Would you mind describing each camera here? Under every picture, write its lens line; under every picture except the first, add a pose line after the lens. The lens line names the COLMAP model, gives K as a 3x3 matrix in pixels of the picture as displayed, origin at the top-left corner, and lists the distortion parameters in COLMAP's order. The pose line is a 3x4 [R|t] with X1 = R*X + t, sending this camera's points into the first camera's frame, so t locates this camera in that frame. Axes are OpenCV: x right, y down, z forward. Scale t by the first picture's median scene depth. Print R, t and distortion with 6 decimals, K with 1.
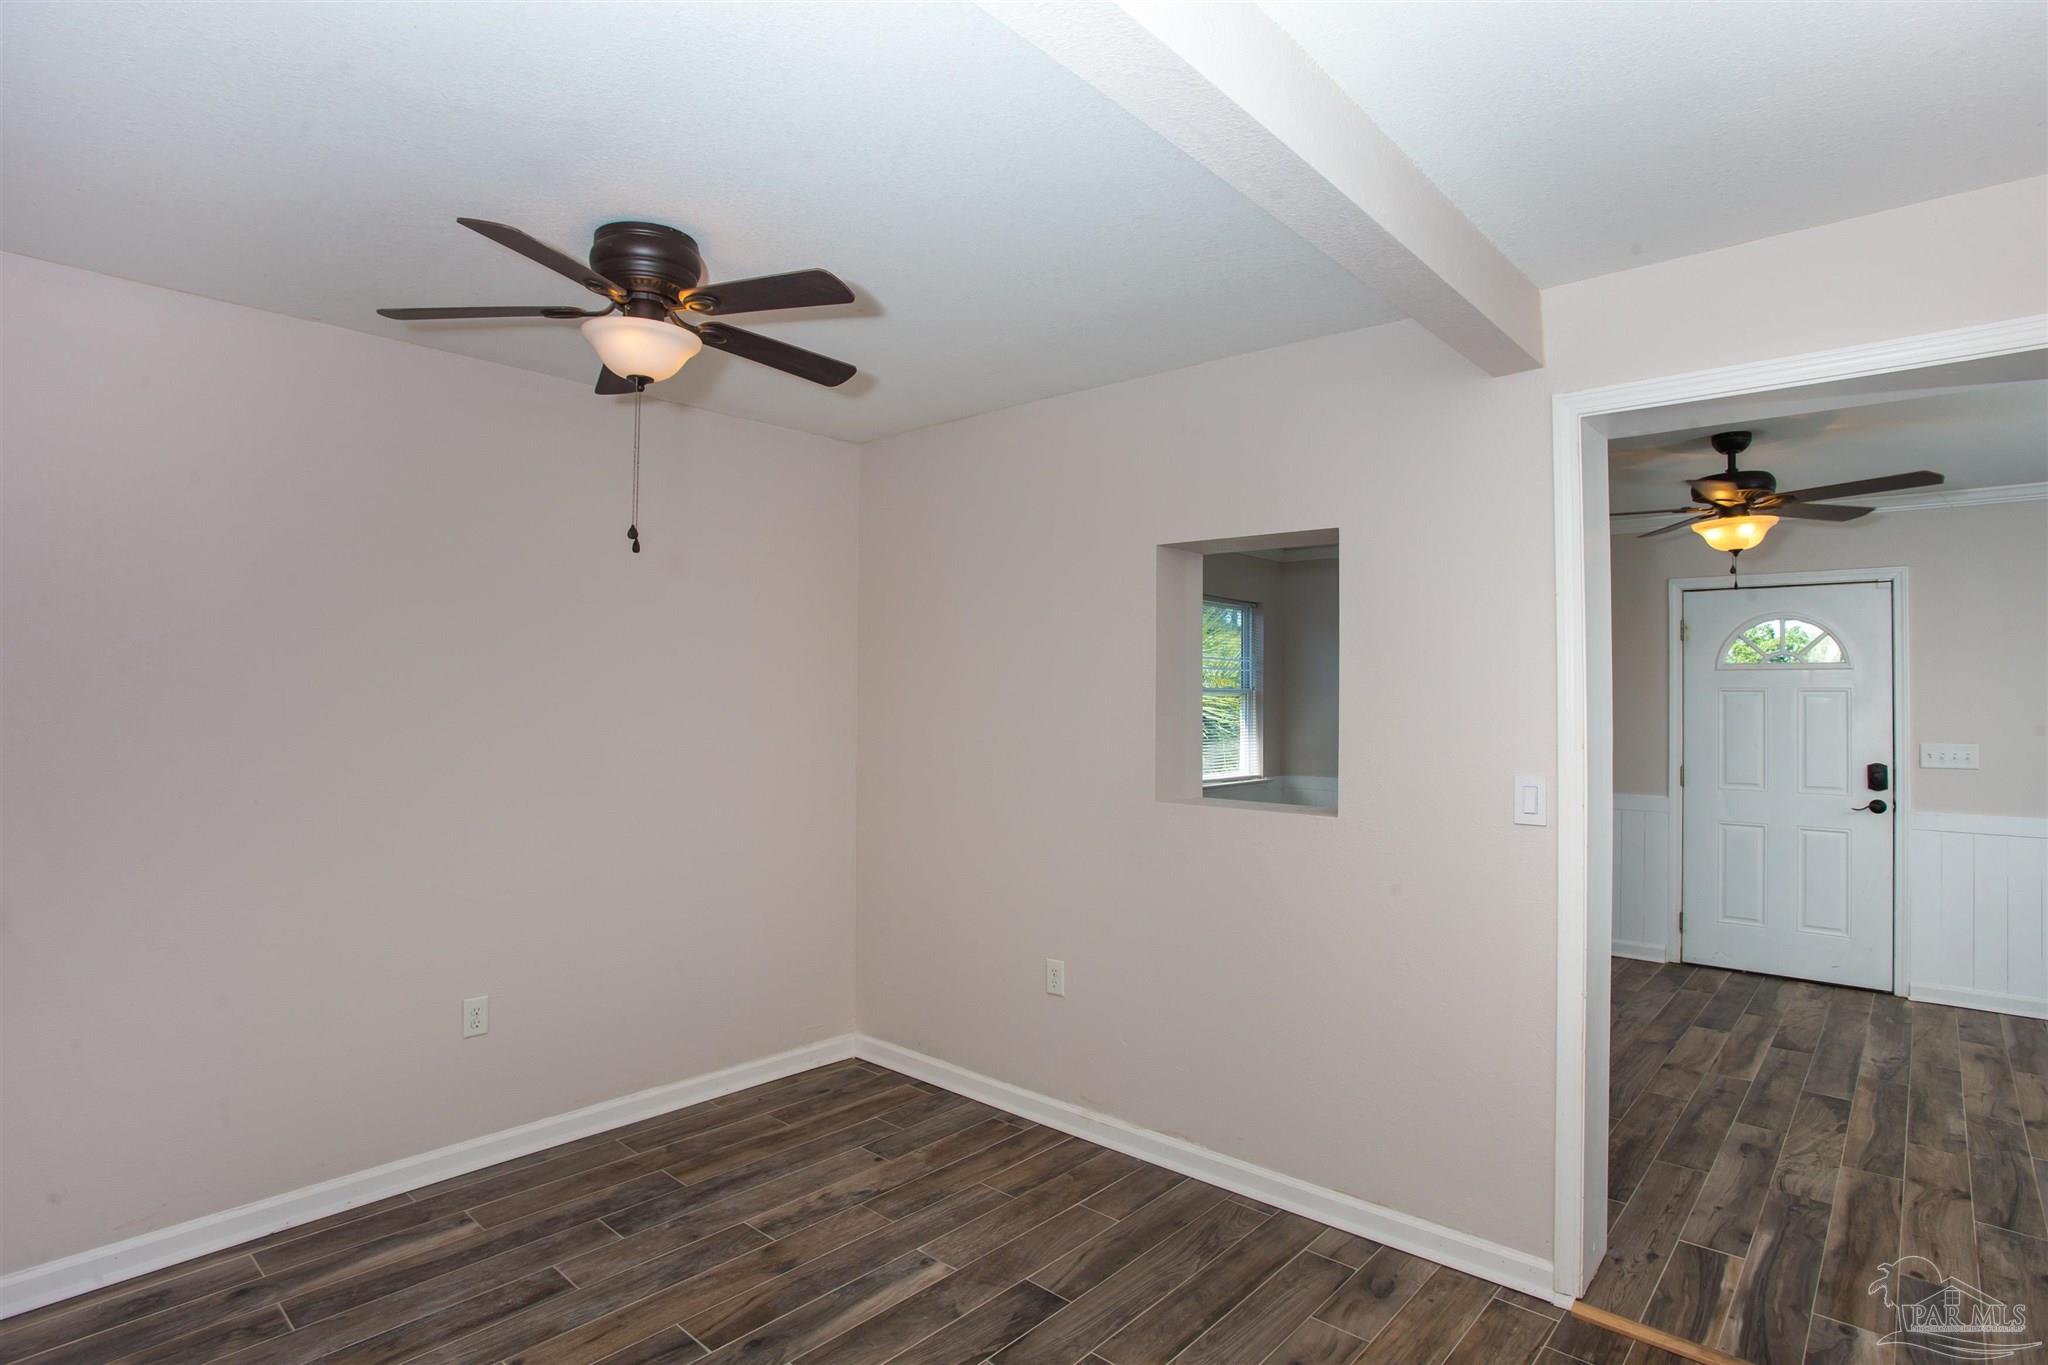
lens RADIAL K [[1037.1, 0, 1041.6], [0, 1037.1, 688.5], [0, 0, 1]] dist [-0.047061, 0.020281]
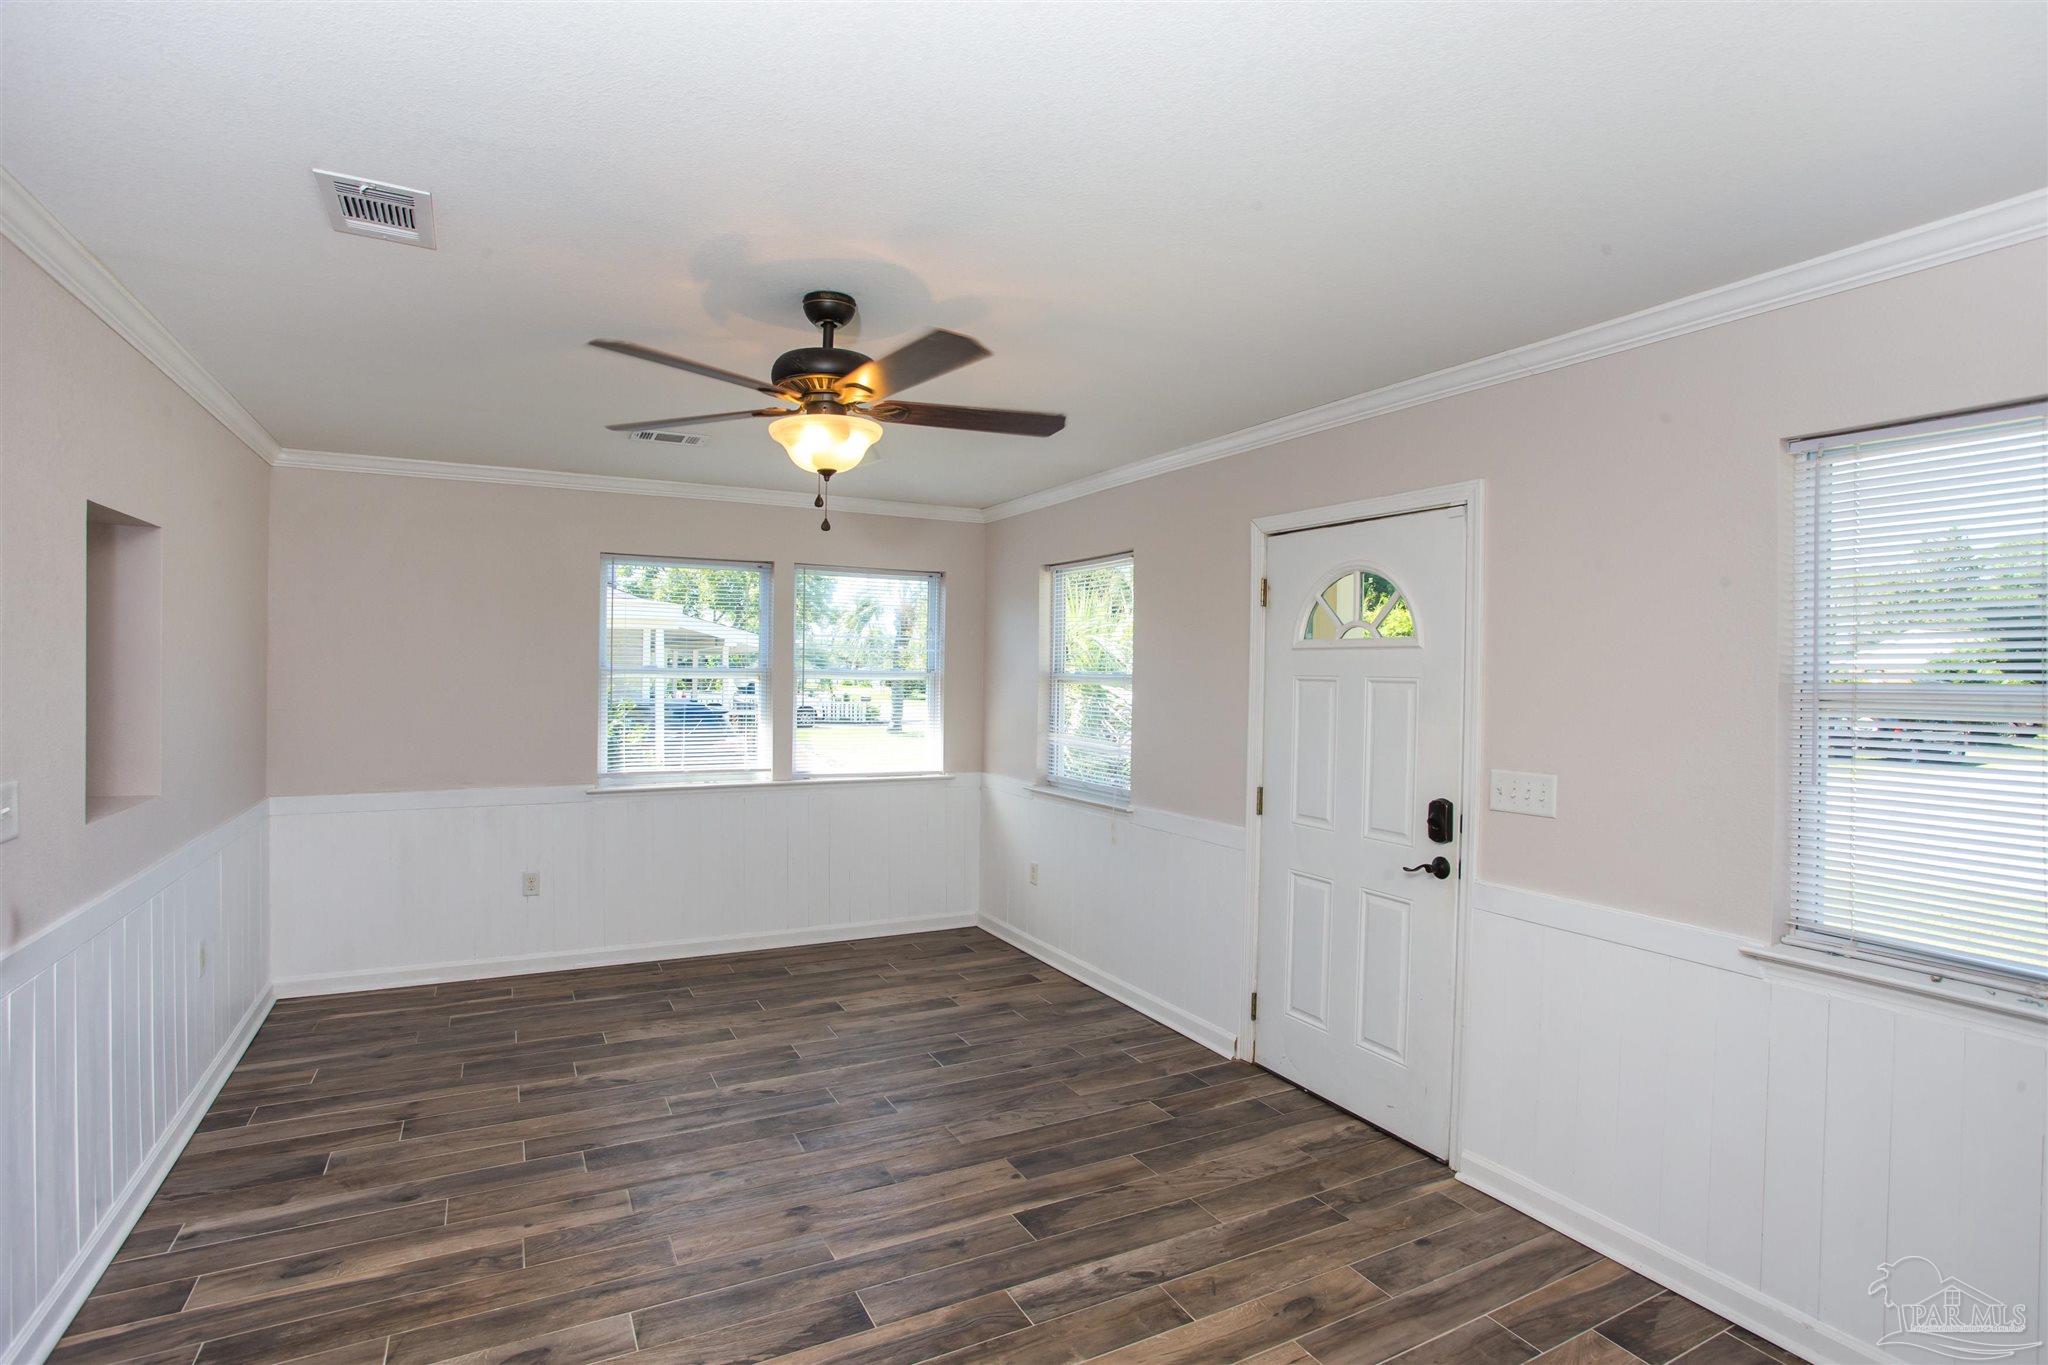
lens RADIAL K [[1008.7, 0, 1015.2], [0, 1008.7, 678.6], [0, 0, 1]] dist [-0.075223, 0.034586]
pose [[0.933572, 0.010072, -0.358249, 1.152691], [-0.005063, 0.999876, 0.014918, -0.011488], [0.358355, -0.012113, 0.933507, 0.480917]]
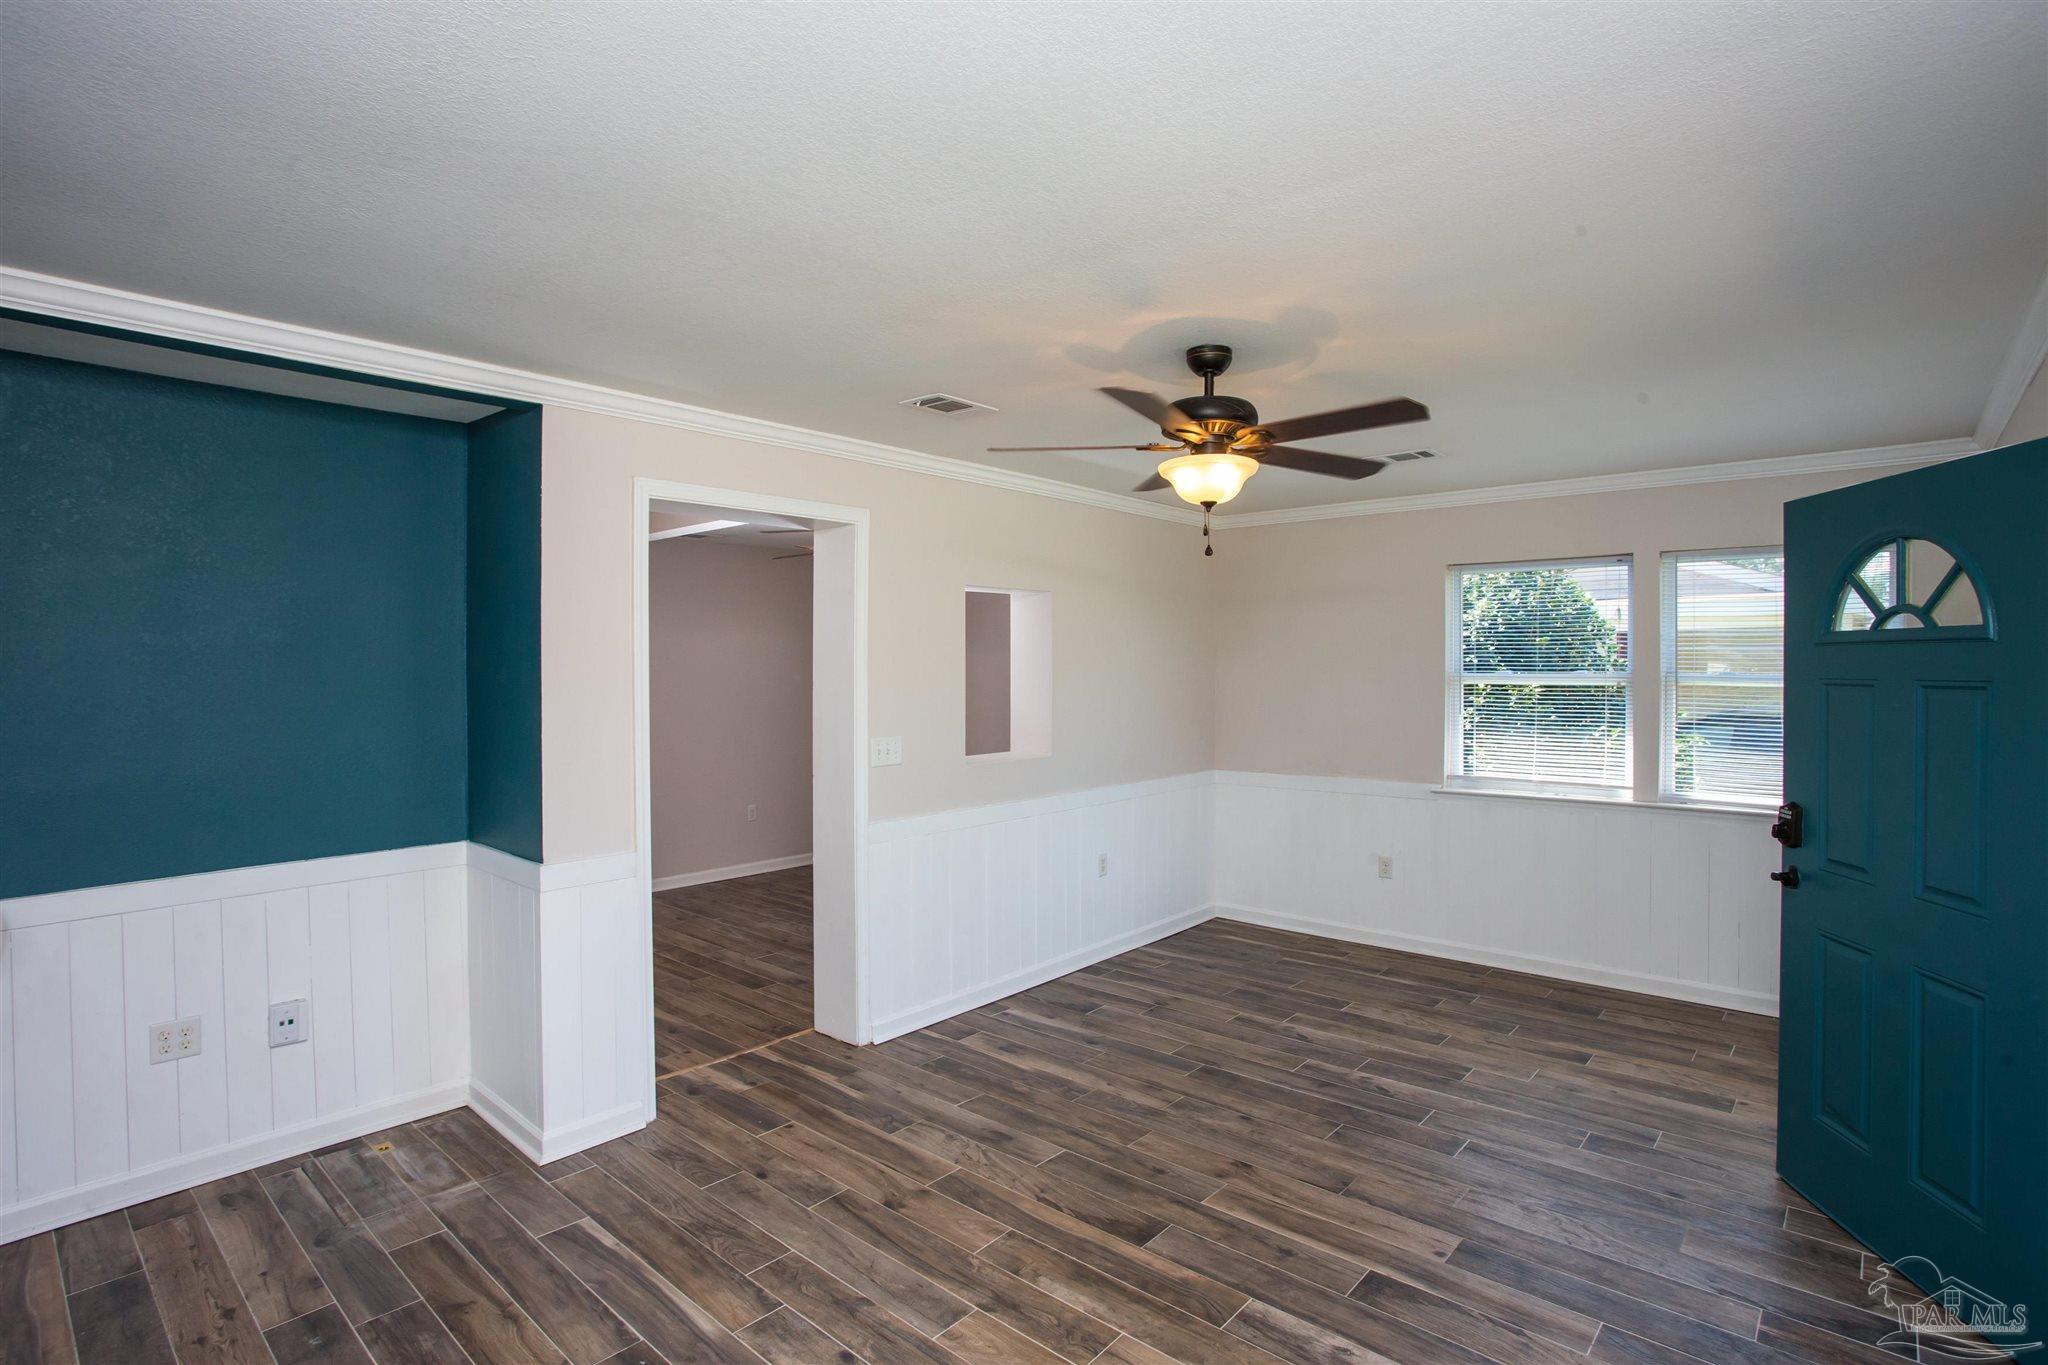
lens RADIAL K [[1008.7, 0, 1015.2], [0, 1008.7, 678.6], [0, 0, 1]] dist [-0.075223, 0.034586]
pose [[-0.007948, 0.008299, -0.999934, 1.591490], [0.012365, 0.999890, 0.008200, -0.016250], [0.999892, -0.012299, -0.008049, 0.962426]]
